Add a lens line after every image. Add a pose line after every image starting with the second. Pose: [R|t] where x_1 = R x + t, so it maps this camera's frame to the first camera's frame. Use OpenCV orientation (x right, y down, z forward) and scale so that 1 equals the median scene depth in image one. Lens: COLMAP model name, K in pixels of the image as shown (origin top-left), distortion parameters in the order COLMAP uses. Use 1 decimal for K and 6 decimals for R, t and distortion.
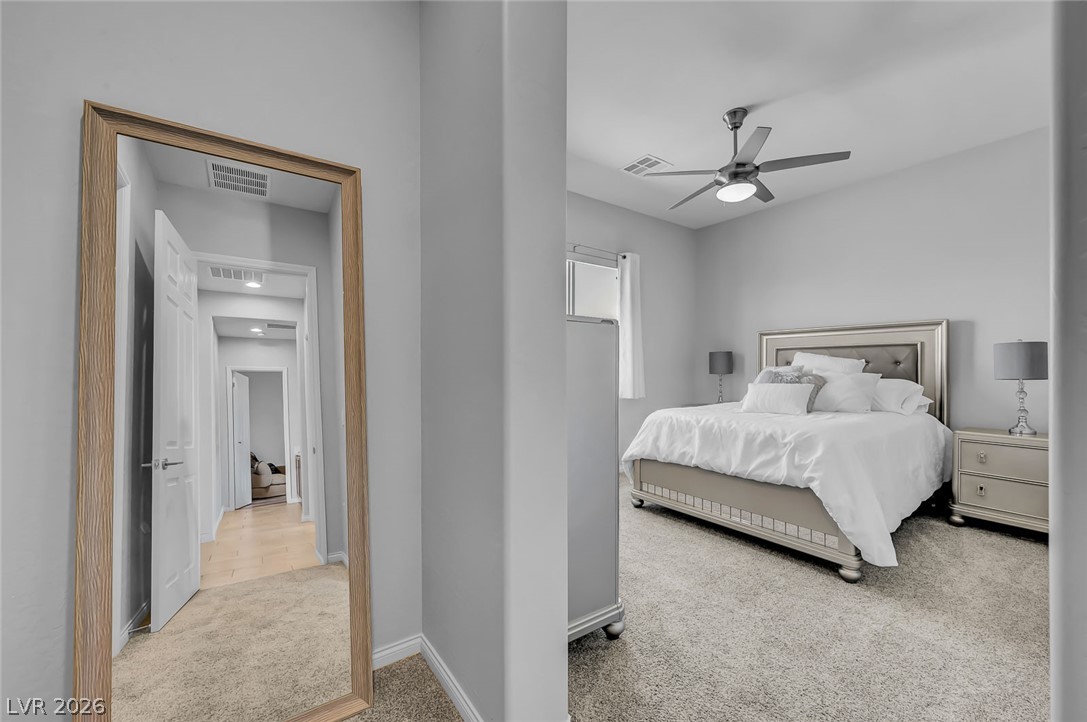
lens RADIAL K [[427.9, 0, 546.5], [0, 427.9, 369.7], [0, 0, 1]] dist [0.000793, -0.000062]
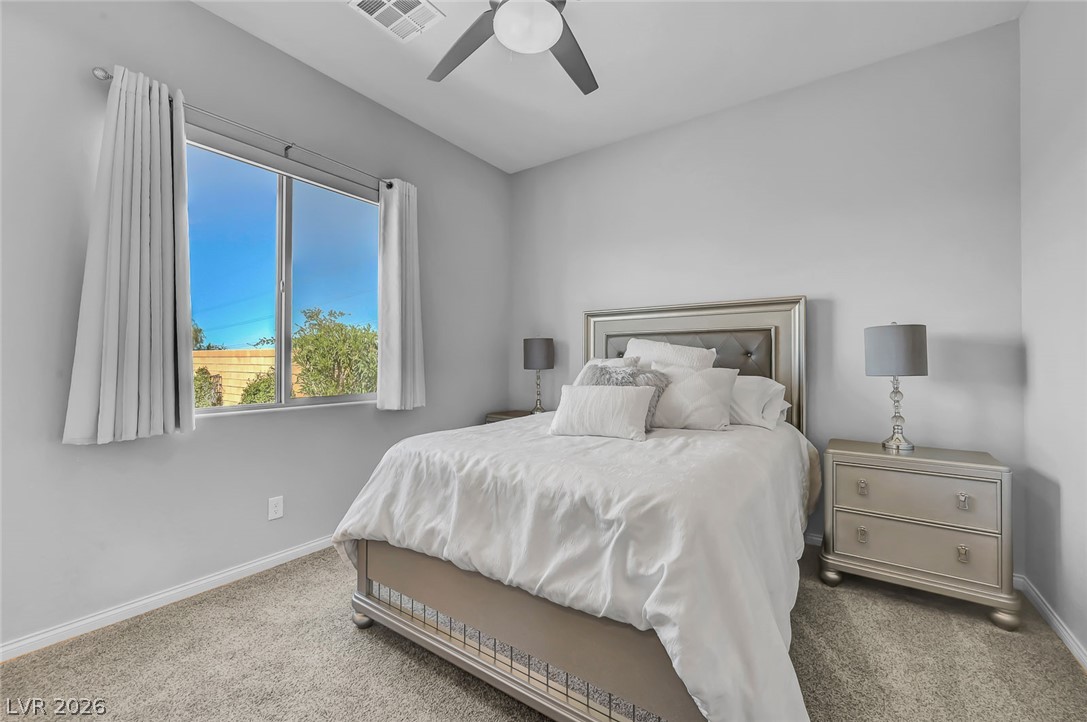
lens RADIAL K [[446.8, 0, 543.5], [0, 446.8, 361.0], [0, 0, 1]] dist [0.001137, 0.000128]
pose [[0.944029, -0.000266, 0.329863, 0.257432], [0.002041, 0.999985, -0.005035, -0.000194], [-0.329857, 0.005426, 0.944015, 0.439730]]
